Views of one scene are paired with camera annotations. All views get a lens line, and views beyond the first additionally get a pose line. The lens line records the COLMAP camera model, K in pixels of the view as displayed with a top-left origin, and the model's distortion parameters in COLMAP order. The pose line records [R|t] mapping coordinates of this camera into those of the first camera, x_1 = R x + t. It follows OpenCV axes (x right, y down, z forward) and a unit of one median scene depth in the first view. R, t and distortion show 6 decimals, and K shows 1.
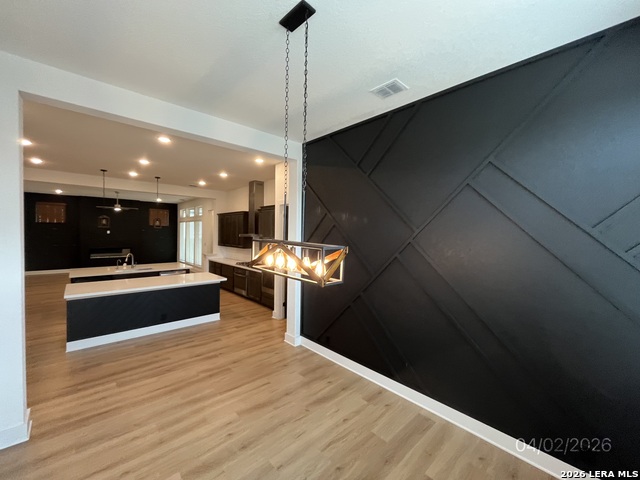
lens RADIAL K [[262.2, 0, 320.0], [0, 262.2, 240.0], [0, 0, 1]] dist [-0.001442, -0.000031]
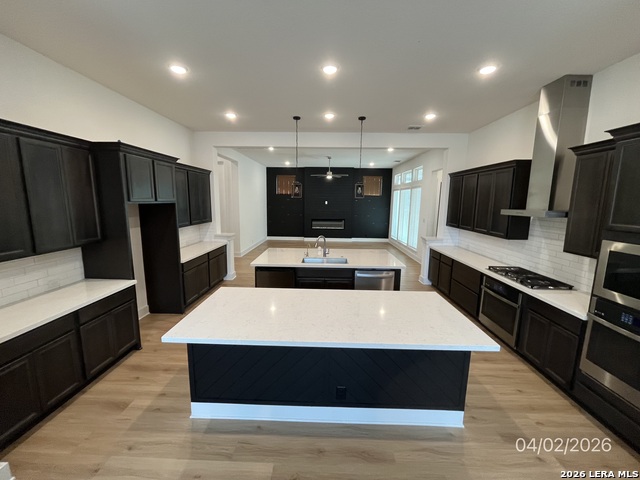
lens RADIAL K [[262.2, 0, 320.0], [0, 262.2, 240.0], [0, 0, 1]] dist [-0.001442, -0.000031]
pose [[0.719919, 0.099218, -0.686930, -0.165614], [-0.020463, 0.992333, 0.121884, -0.013981], [0.693756, -0.073690, 0.716430, 0.329179]]
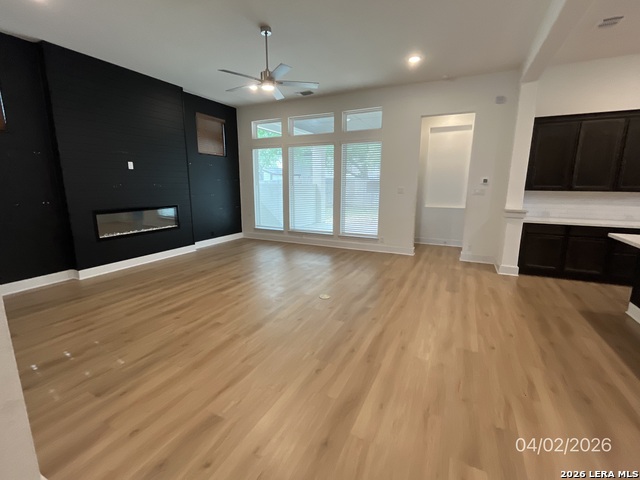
lens RADIAL K [[298.8, 0, 320.0], [0, 298.8, 240.0], [0, 0, 1]] dist [0.000219, -0.000014]
pose [[0.927958, -0.084185, 0.363052, -0.880464], [0.021708, 0.984709, 0.172851, 0.007945], [-0.372052, -0.152517, 0.915596, 0.593230]]
